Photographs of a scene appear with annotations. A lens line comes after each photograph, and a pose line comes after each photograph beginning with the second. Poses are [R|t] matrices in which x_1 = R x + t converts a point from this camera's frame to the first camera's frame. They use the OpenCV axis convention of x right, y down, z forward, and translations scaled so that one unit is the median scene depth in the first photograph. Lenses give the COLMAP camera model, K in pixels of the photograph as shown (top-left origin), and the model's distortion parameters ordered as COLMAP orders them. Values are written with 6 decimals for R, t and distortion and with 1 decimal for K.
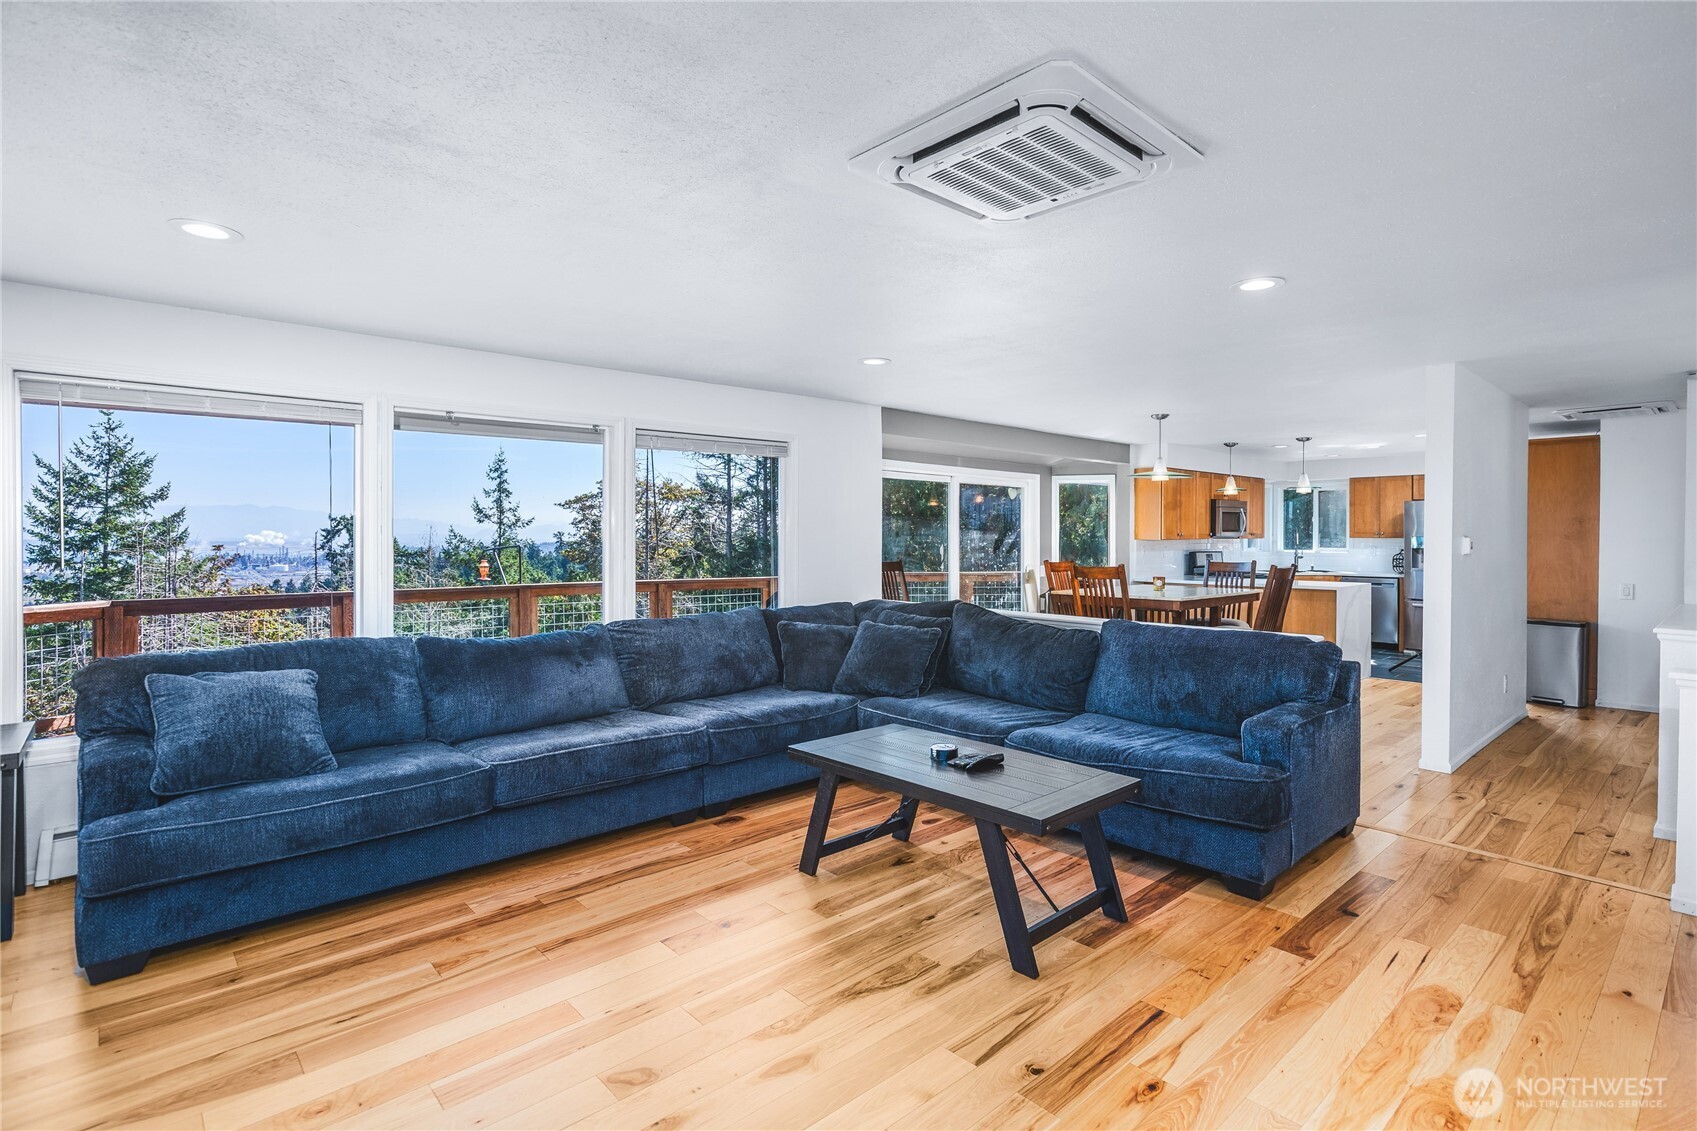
lens RADIAL K [[813.8, 0, 842.1], [0, 813.8, 543.6], [0, 0, 1]] dist [-0.001558, -0.000013]
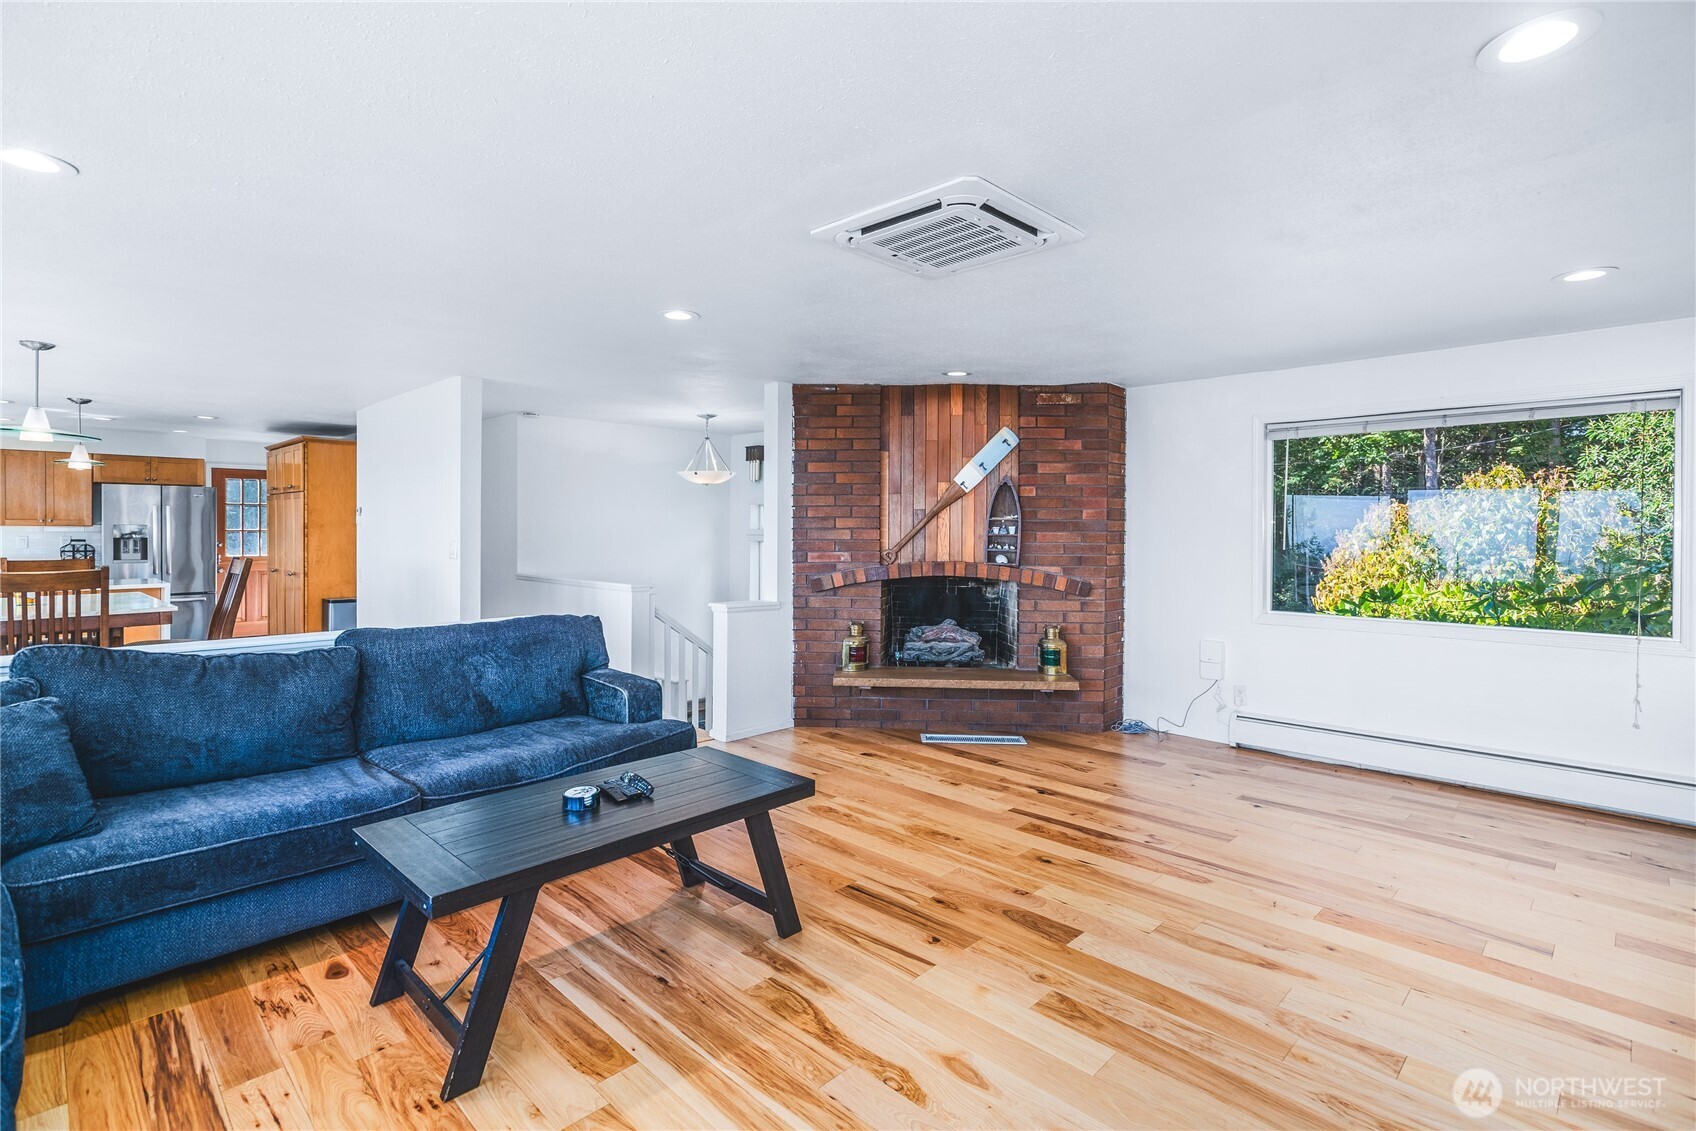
lens RADIAL K [[813.4, 0, 841.6], [0, 813.4, 543.7], [0, 0, 1]] dist [-0.001558, -0.000013]
pose [[-0.057687, -0.015690, 0.998211, -0.862327], [0.003113, 0.999869, 0.015896, -0.002949], [-0.998330, 0.004024, -0.057631, 1.017936]]
